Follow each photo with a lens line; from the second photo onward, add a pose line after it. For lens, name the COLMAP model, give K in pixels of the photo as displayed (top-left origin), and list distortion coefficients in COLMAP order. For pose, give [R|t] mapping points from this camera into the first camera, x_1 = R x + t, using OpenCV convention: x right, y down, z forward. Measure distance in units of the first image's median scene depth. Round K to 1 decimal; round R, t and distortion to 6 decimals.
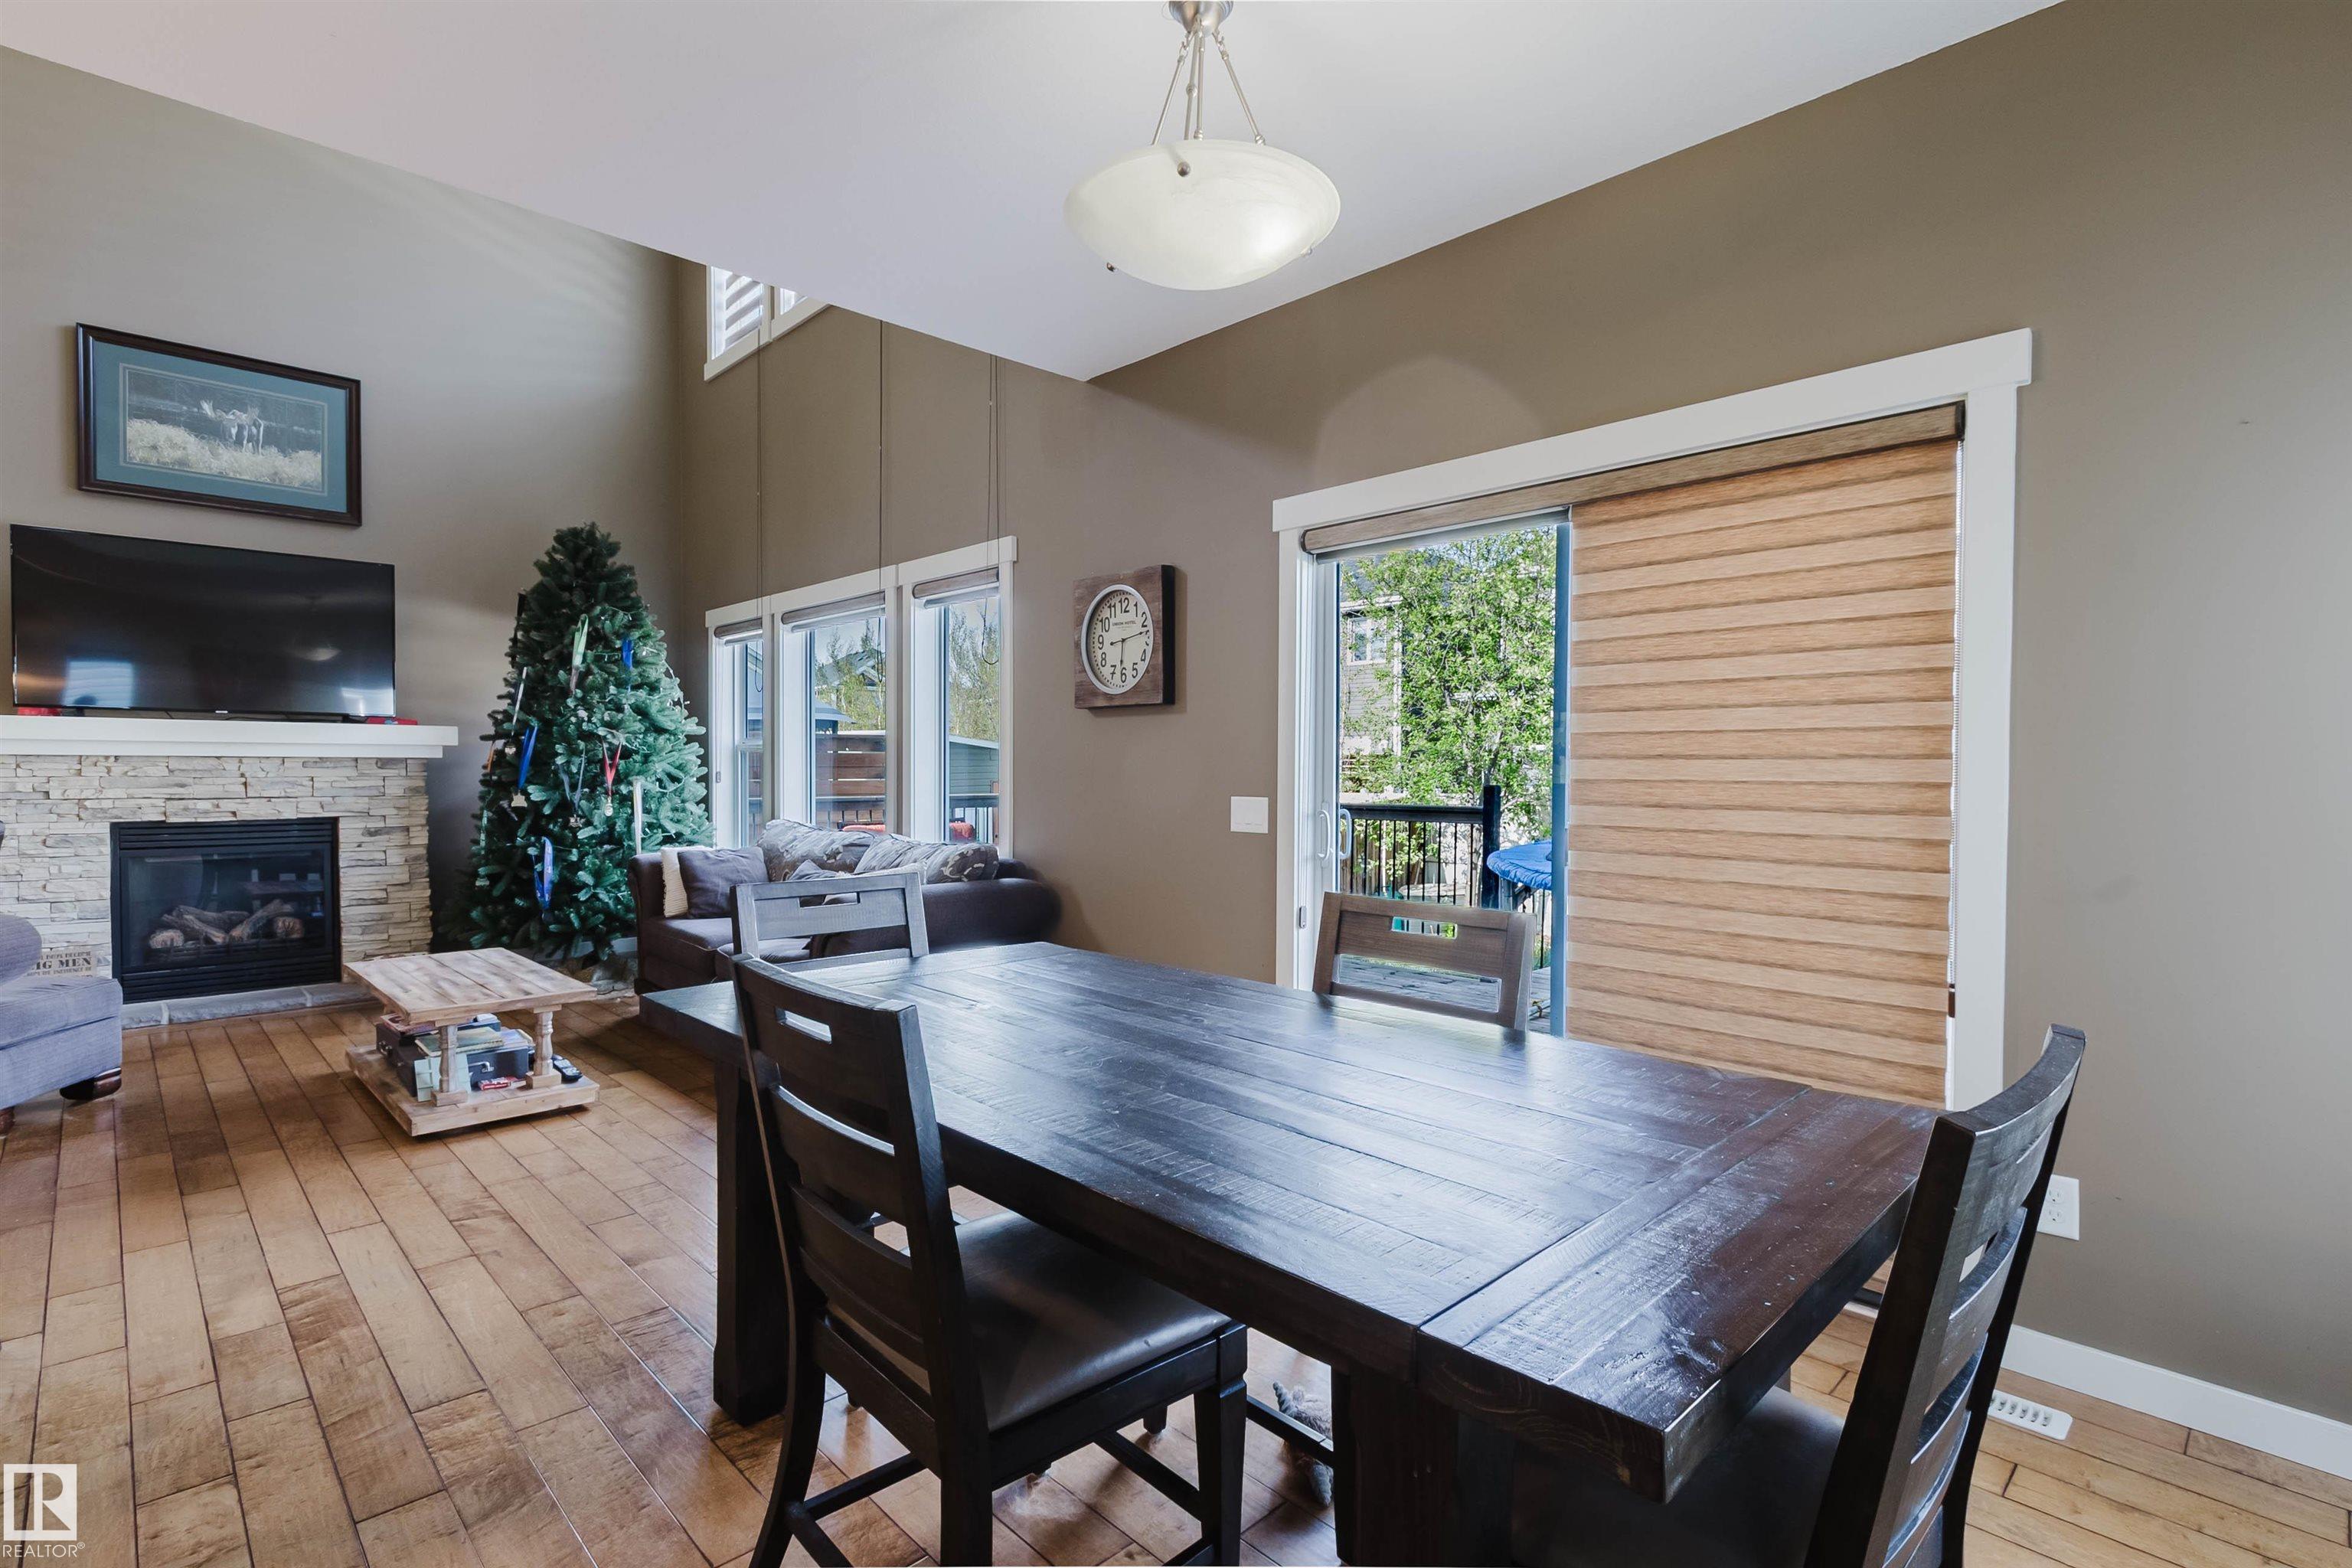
lens RADIAL K [[1109.8, 0, 1168.4], [0, 1109.8, 790.2], [0, 0, 1]] dist [0.002529, -0.001423]
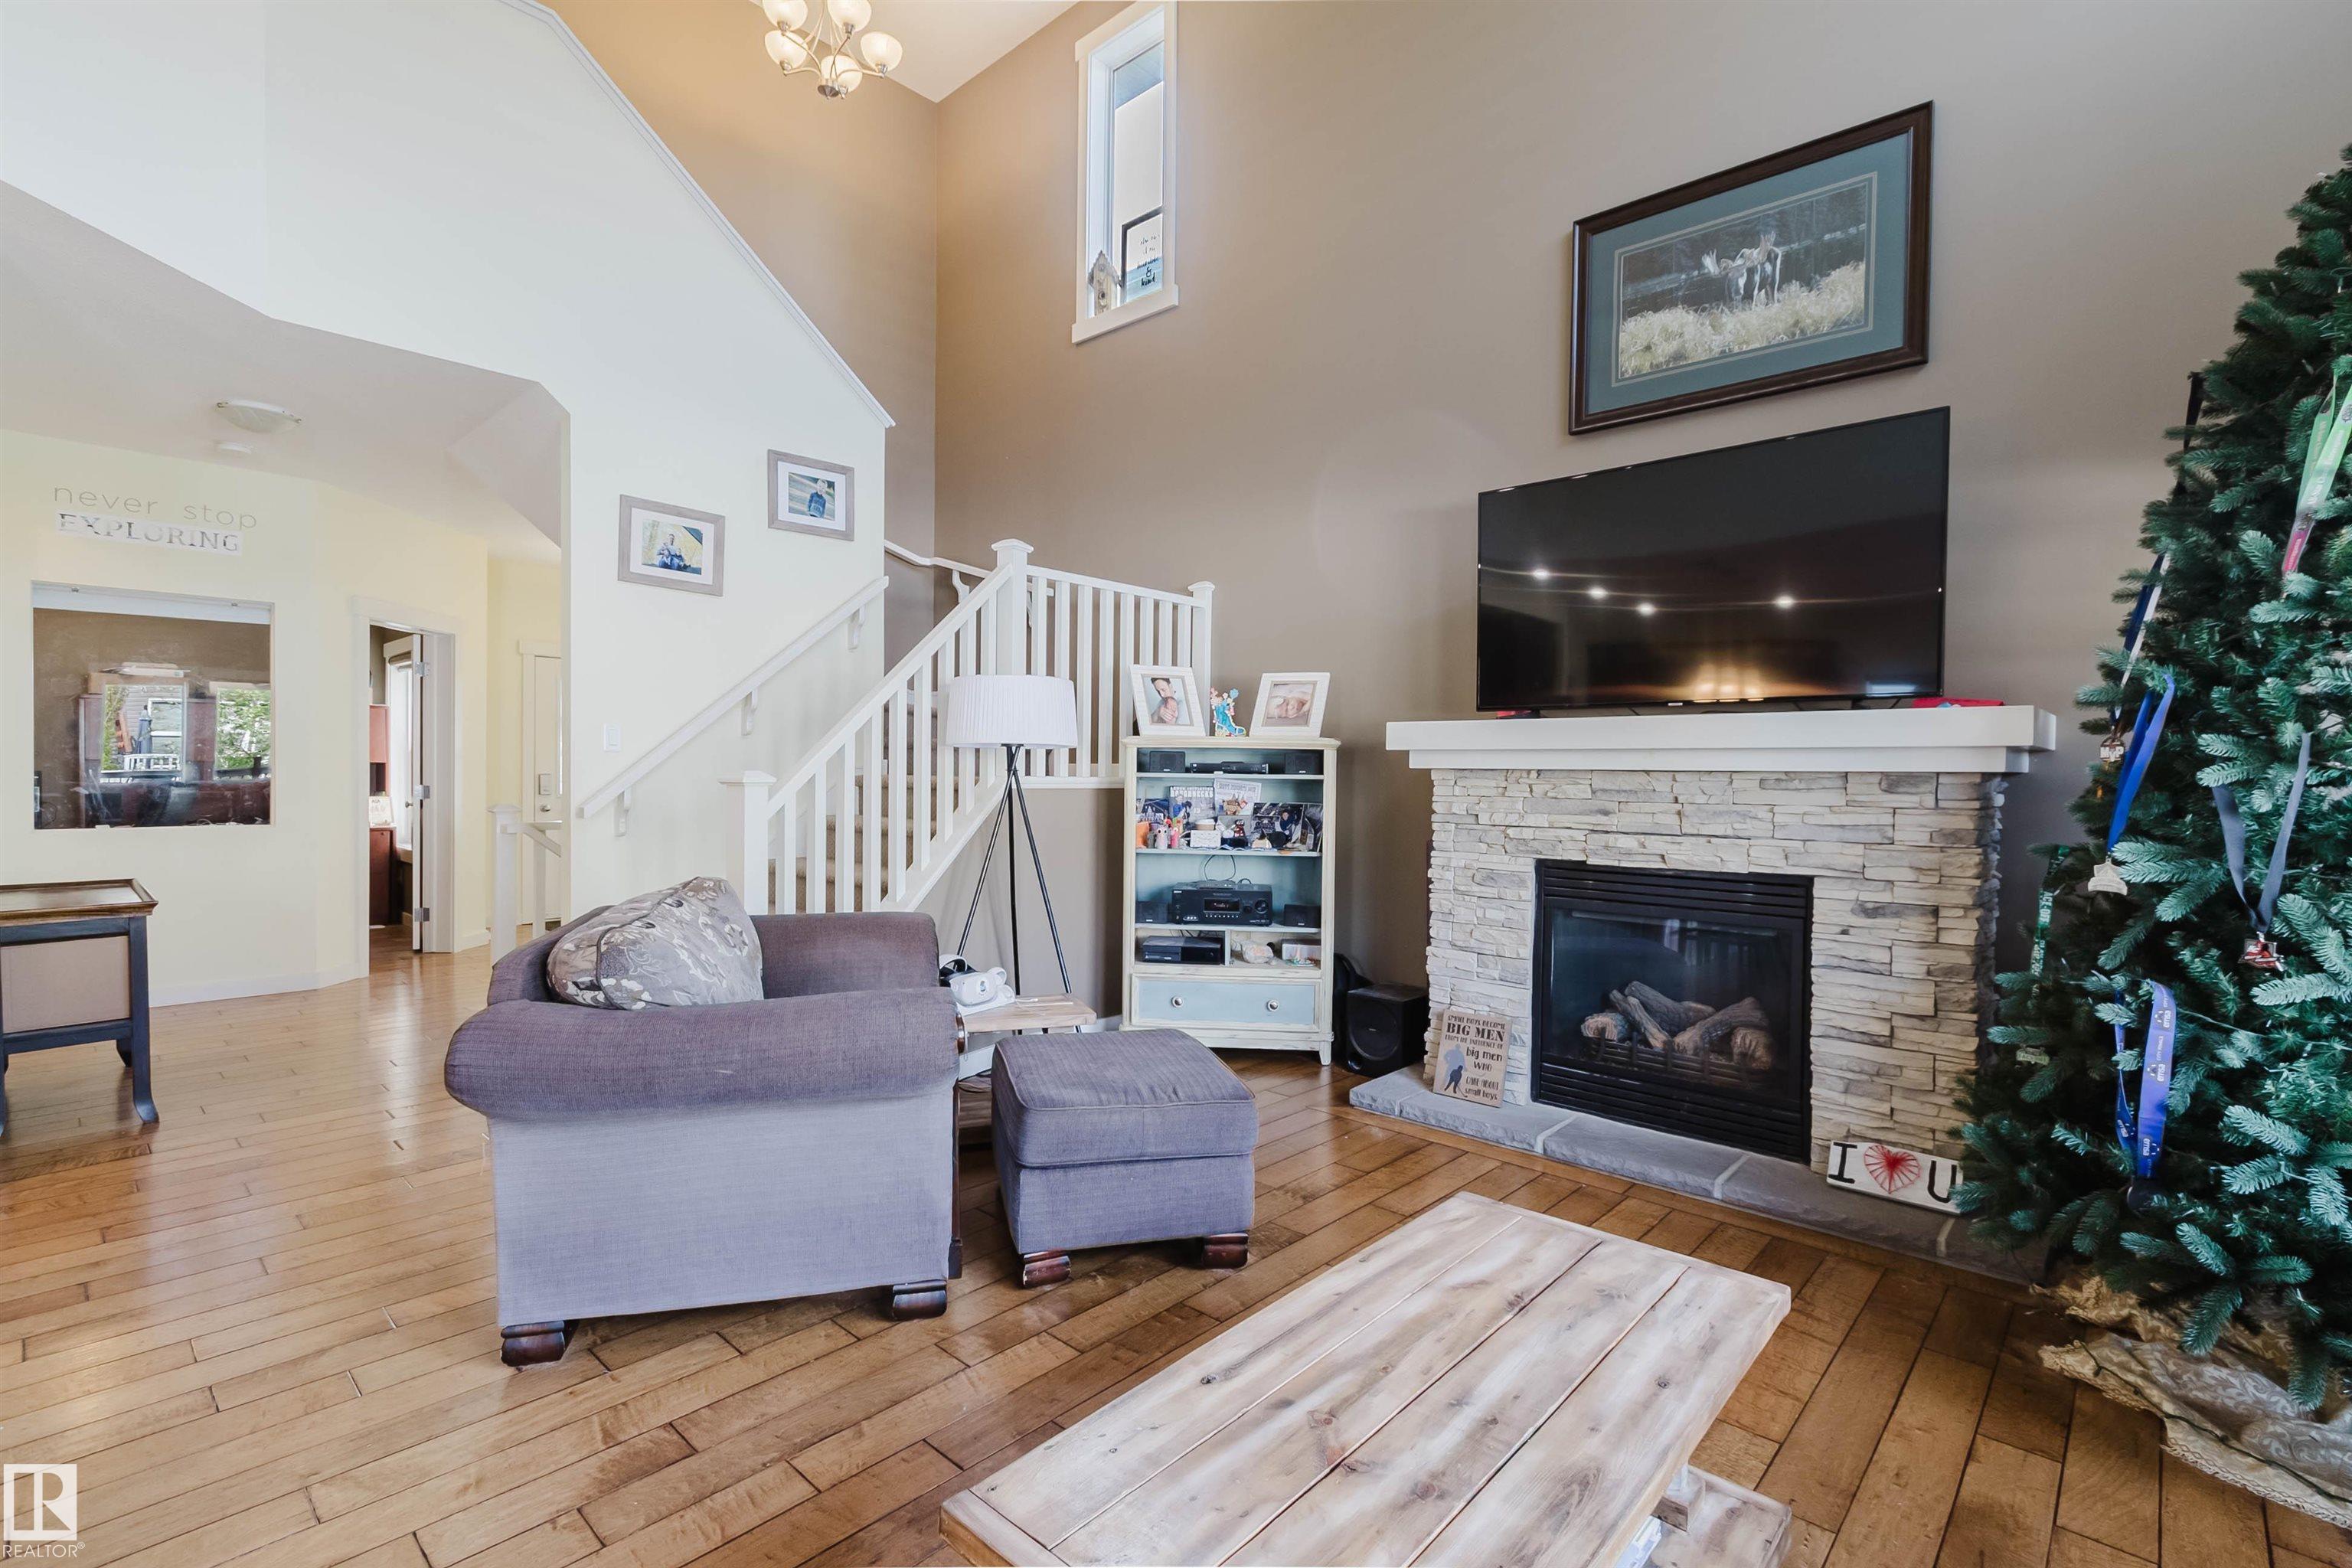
lens RADIAL K [[1070.9, 0, 1169.9], [0, 1070.9, 789.3], [0, 0, 1]] dist [0.001435, -0.000295]
pose [[0.047155, 0.011265, -0.998824, -0.217081], [-0.032613, 0.999421, 0.009732, -0.015242], [0.998355, 0.032115, 0.047495, 0.648125]]
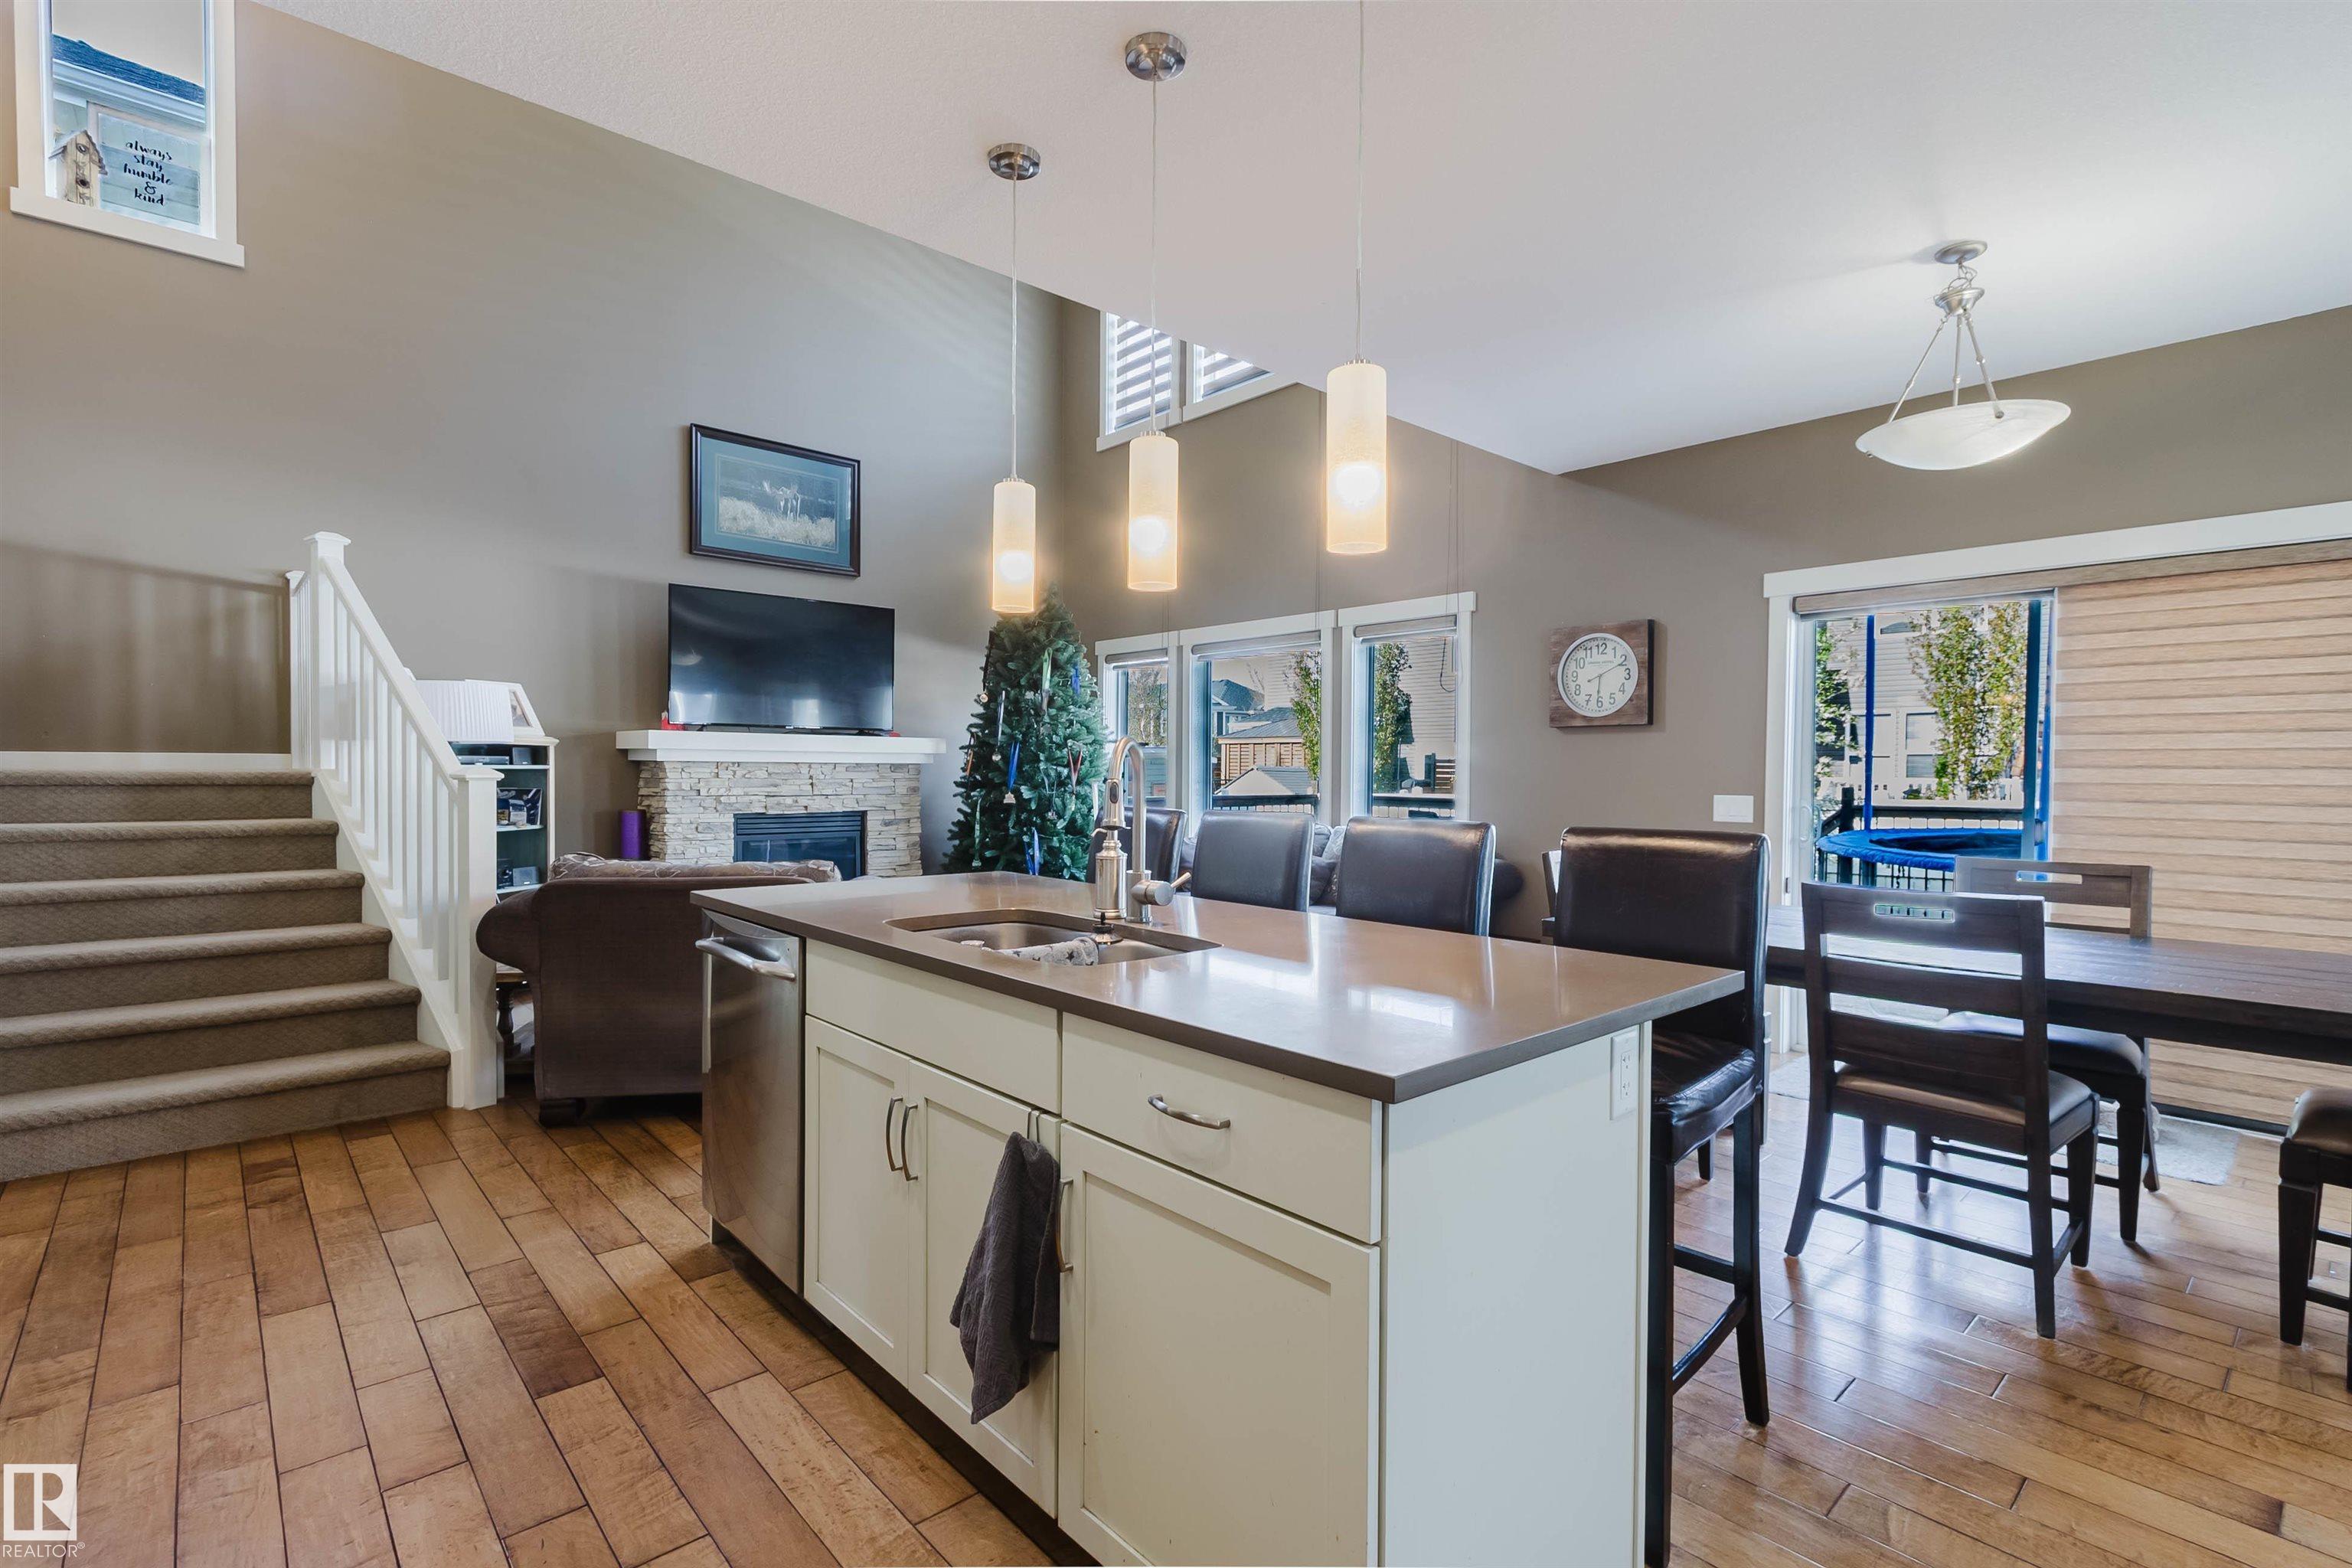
lens RADIAL K [[1070.9, 0, 1169.9], [0, 1070.9, 789.3], [0, 0, 1]] dist [0.001435, -0.000295]
pose [[0.999408, 0.002532, -0.034303, -0.365246], [-0.002650, 0.999991, -0.003409, 0.003071], [0.034294, 0.003498, 0.999406, -0.200133]]
